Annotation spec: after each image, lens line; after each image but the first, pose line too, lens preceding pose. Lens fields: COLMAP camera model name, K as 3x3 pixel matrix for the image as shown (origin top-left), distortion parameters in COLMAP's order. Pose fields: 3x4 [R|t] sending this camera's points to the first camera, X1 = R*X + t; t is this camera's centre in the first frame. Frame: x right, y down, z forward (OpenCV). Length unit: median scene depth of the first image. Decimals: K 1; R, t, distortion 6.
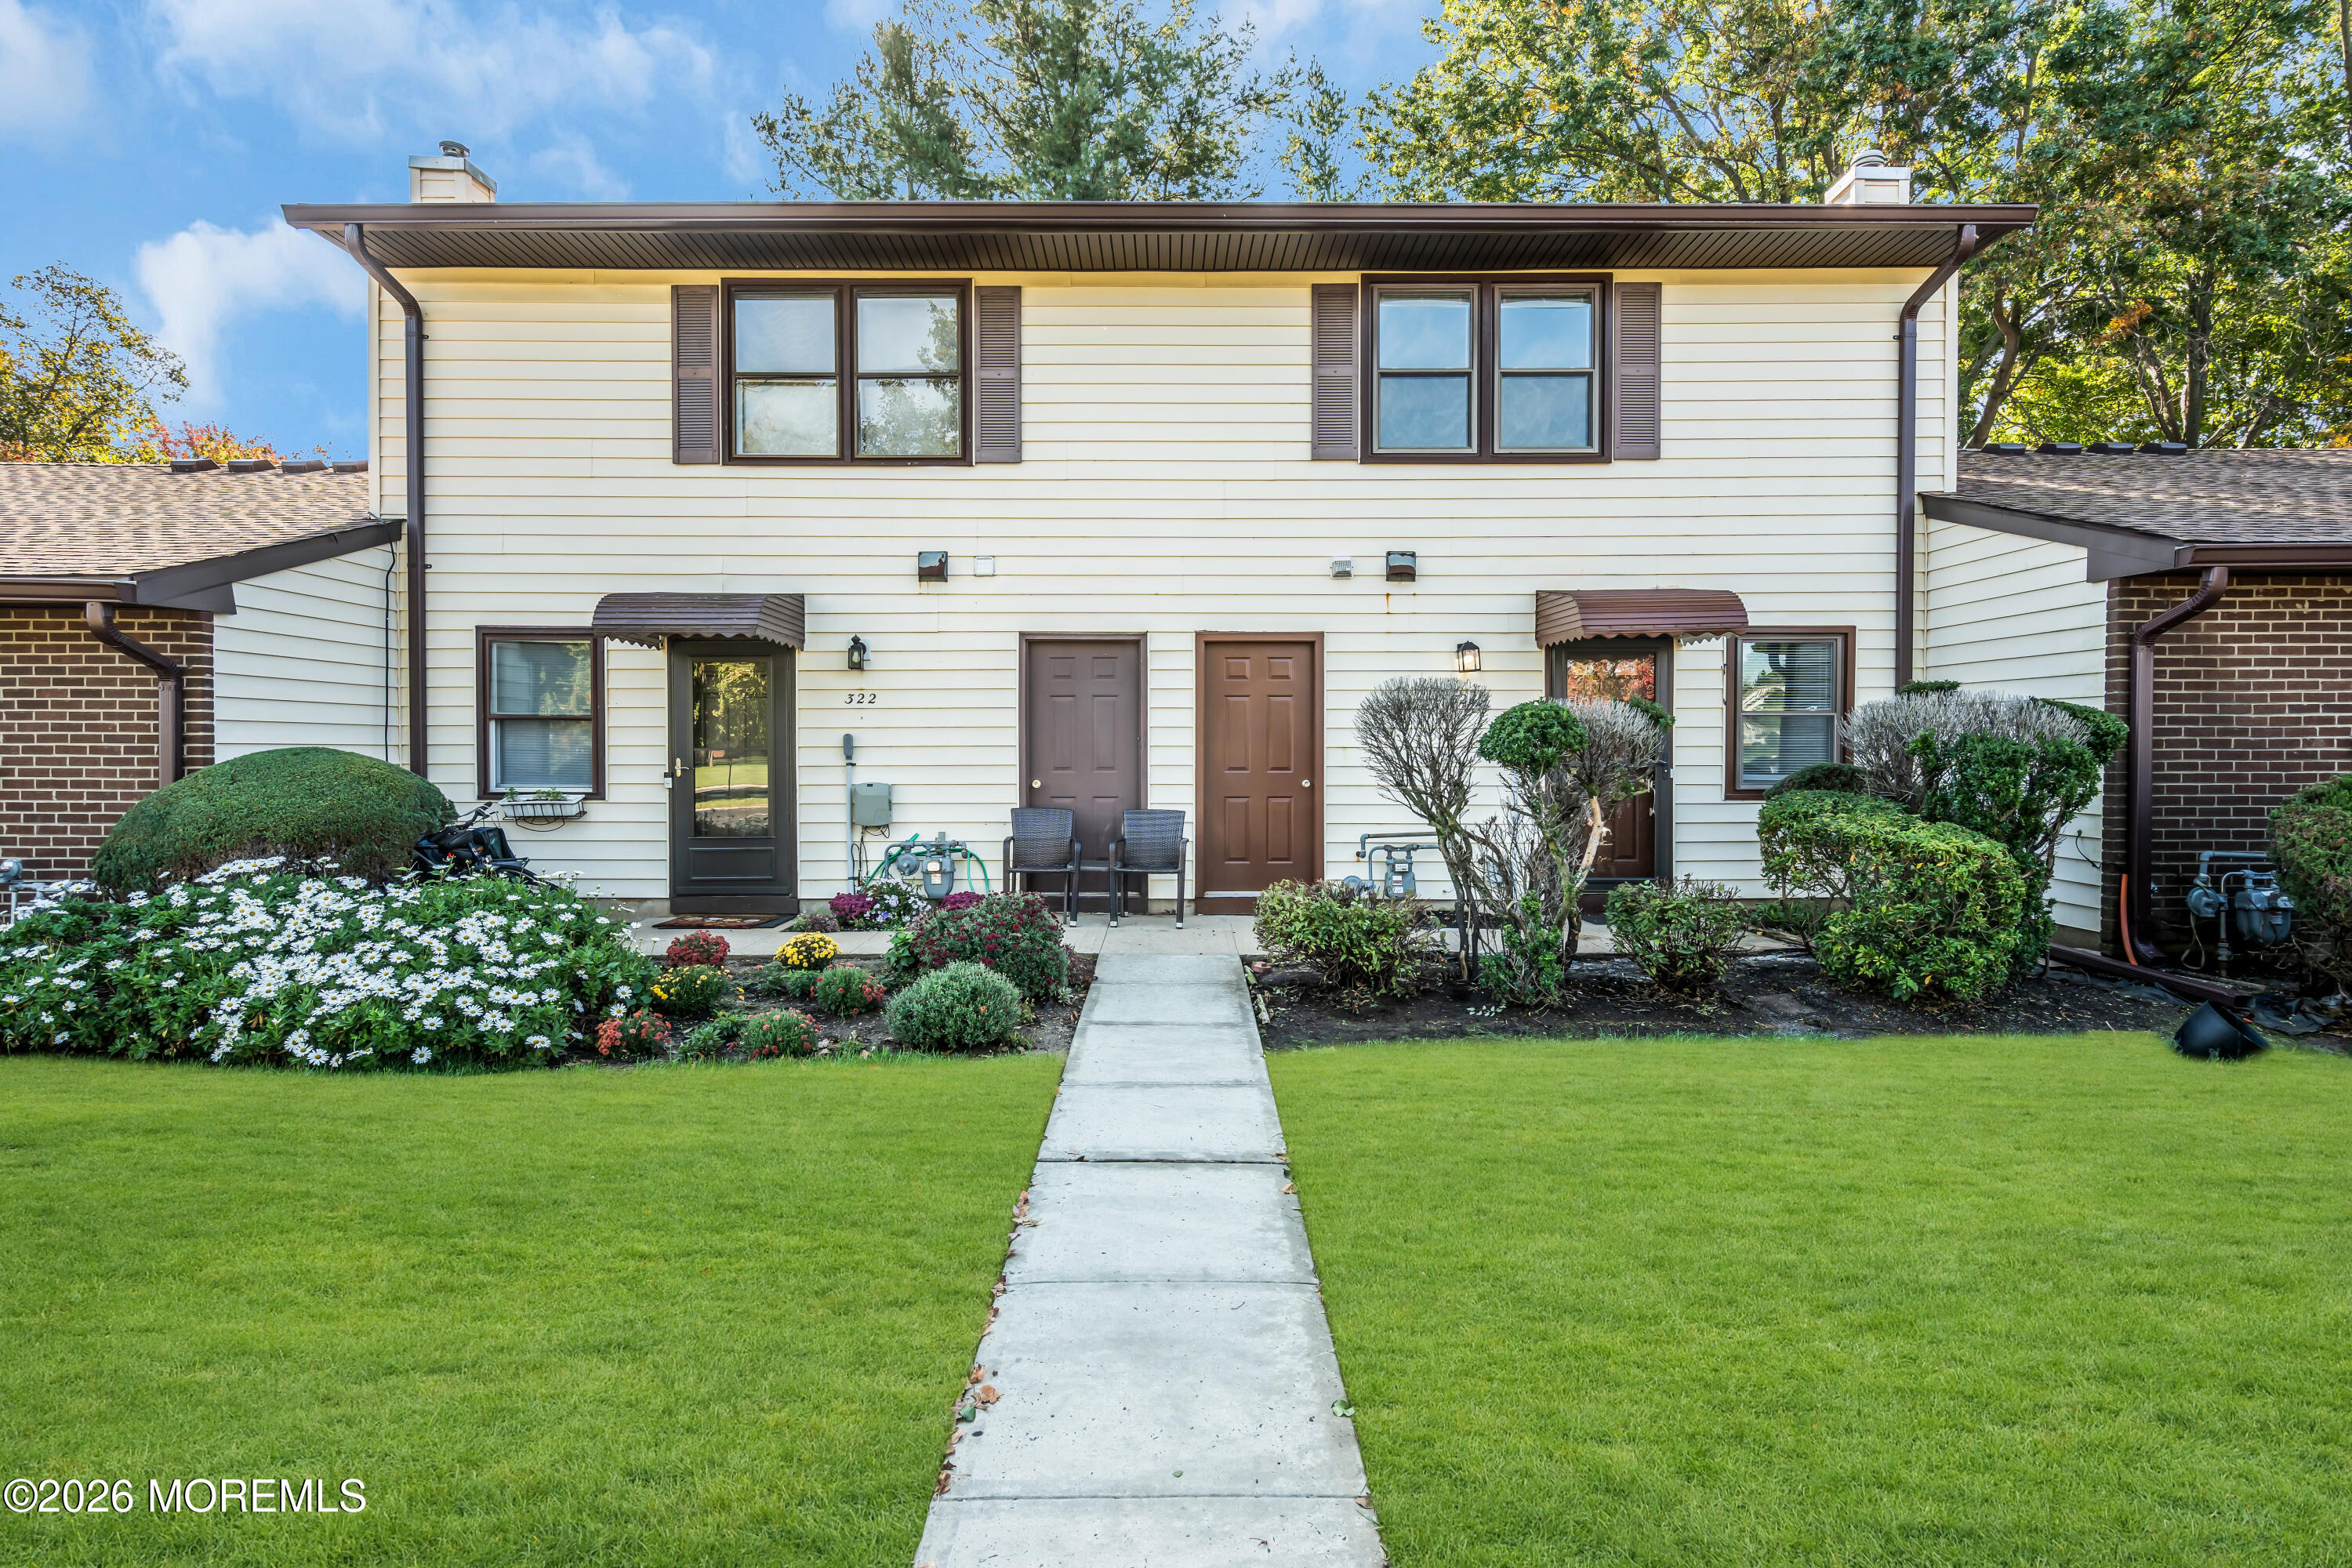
lens RADIAL K [[1177.6, 0, 1173.5], [0, 1177.6, 781.2], [0, 0, 1]] dist [0.002420, 0.001189]
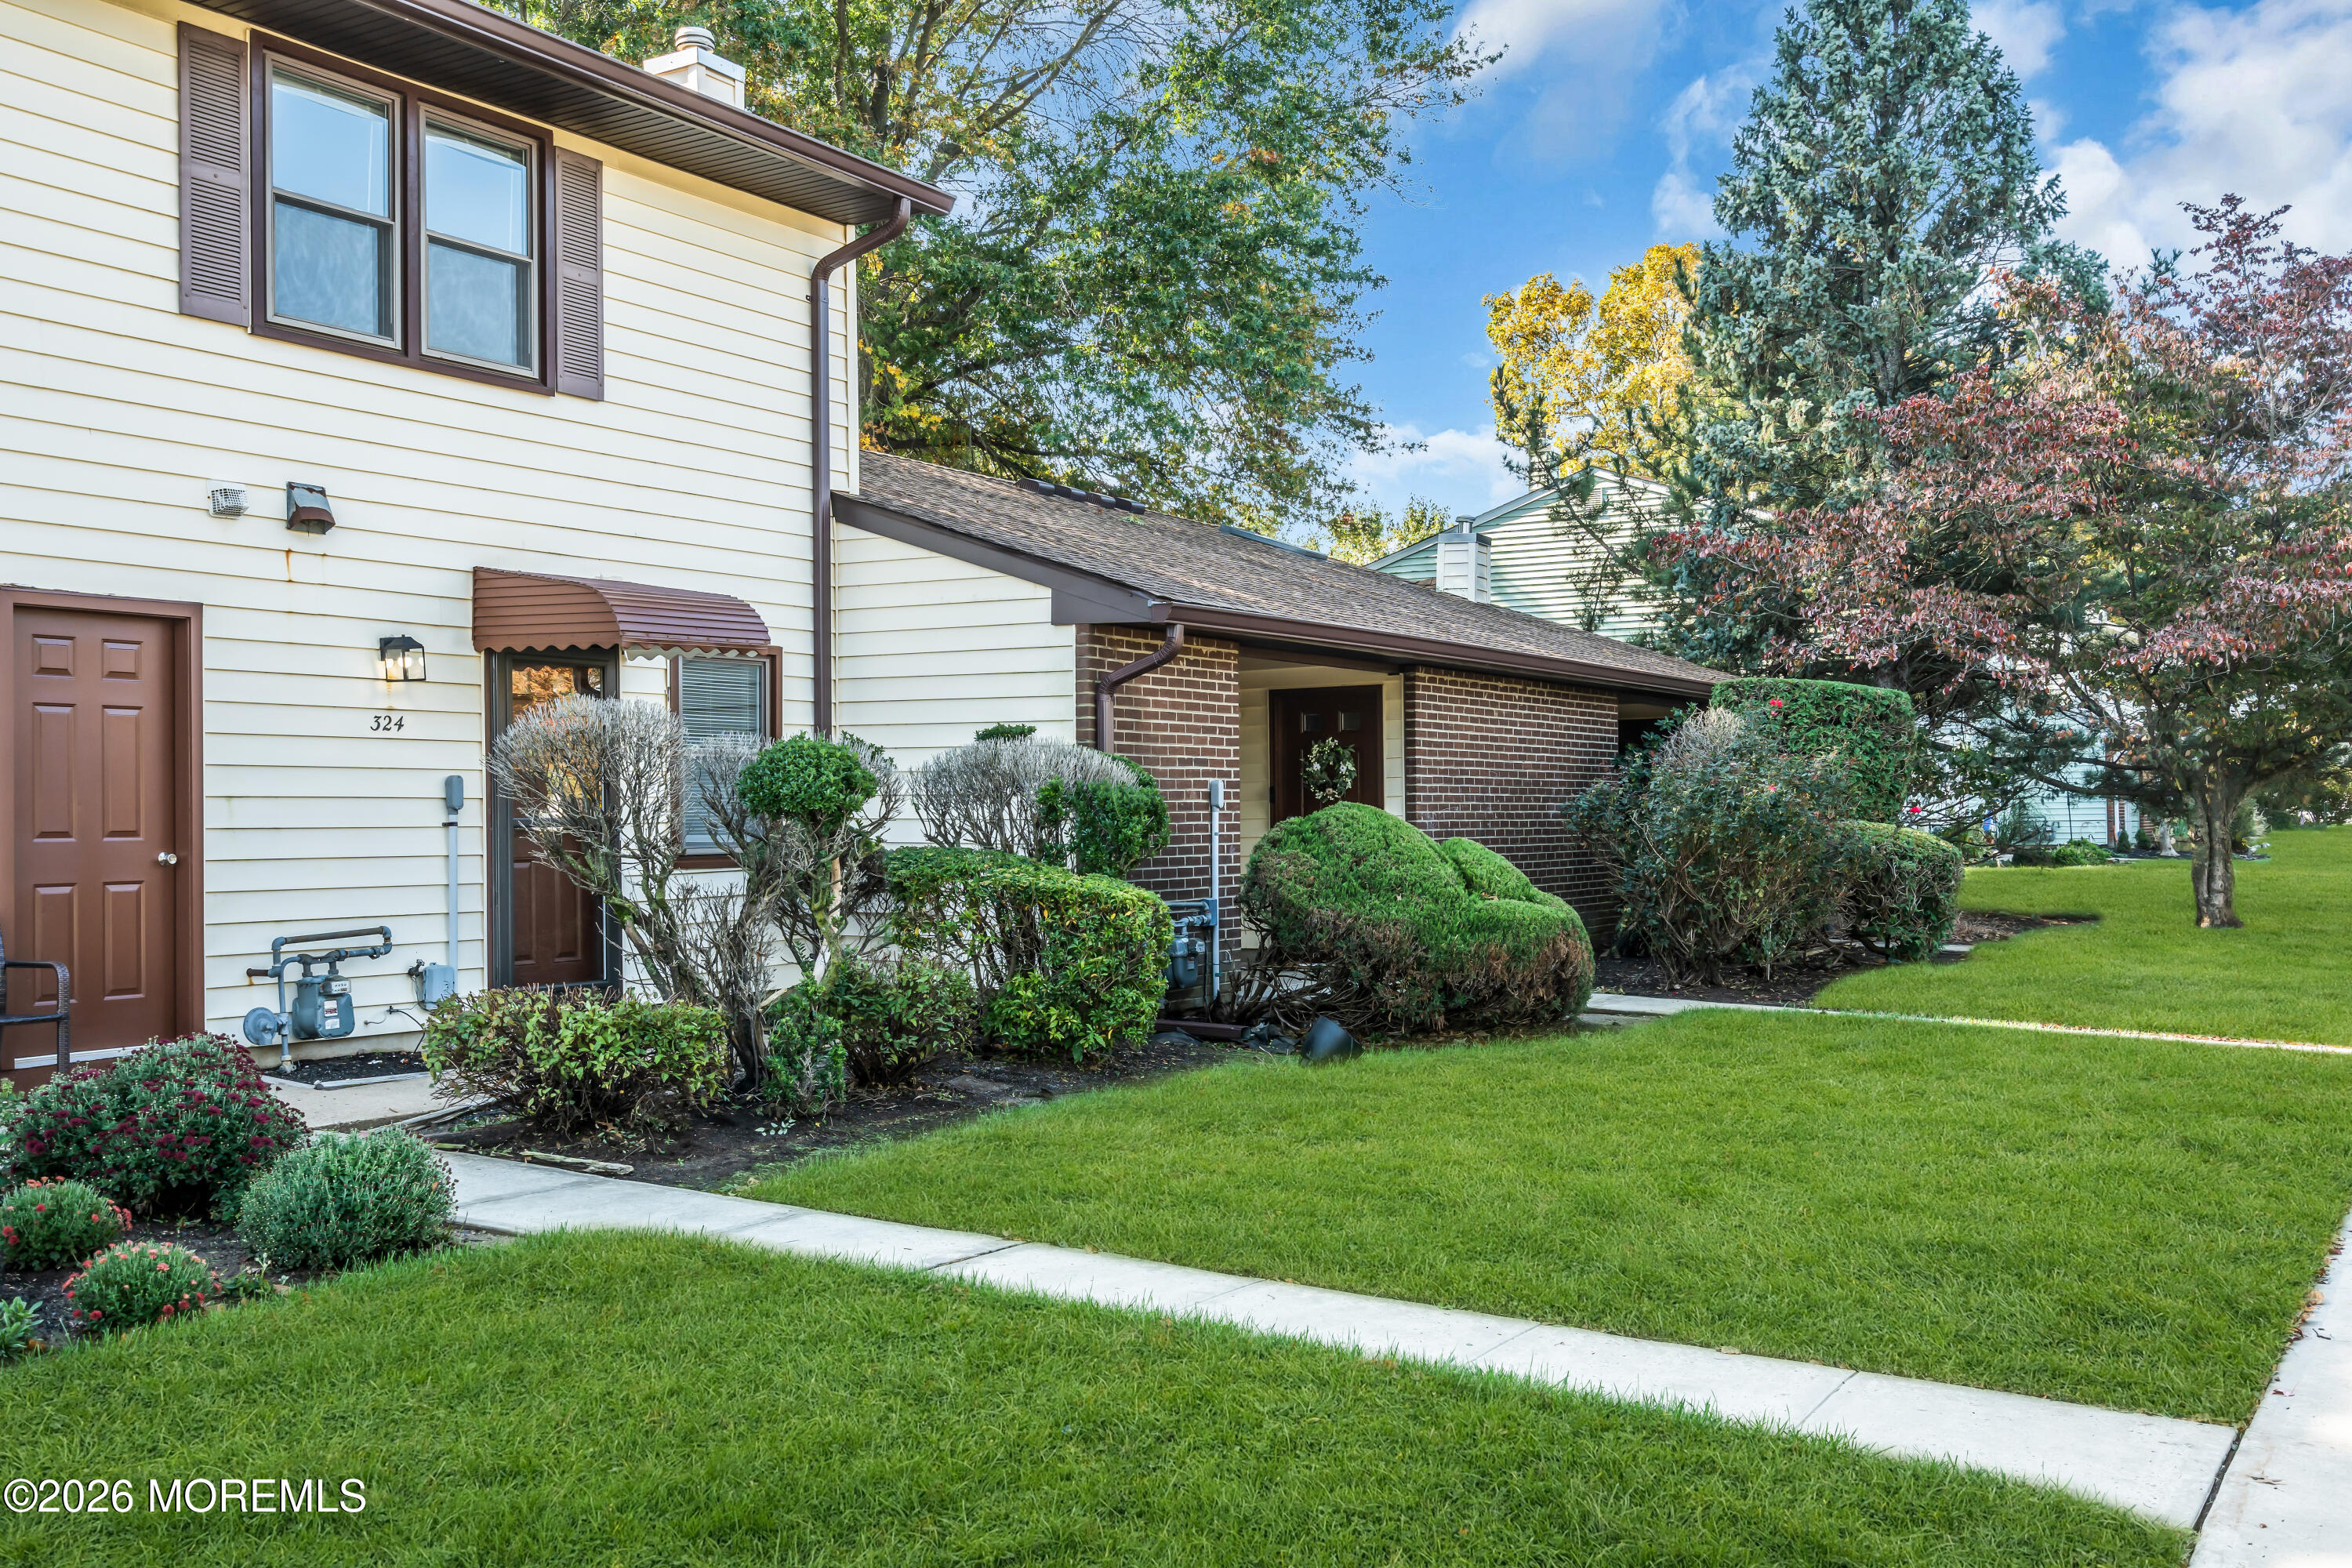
lens RADIAL K [[2305.7, 0, 1166.3], [0, 2305.7, 777.2], [0, 0, 1]] dist [0.014901, 0.000000]
pose [[0.507674, 0.010584, 0.861484, -0.634608], [0.024858, 0.999328, -0.026927, 0.005158], [-0.861190, 0.035085, 0.507070, -0.013187]]
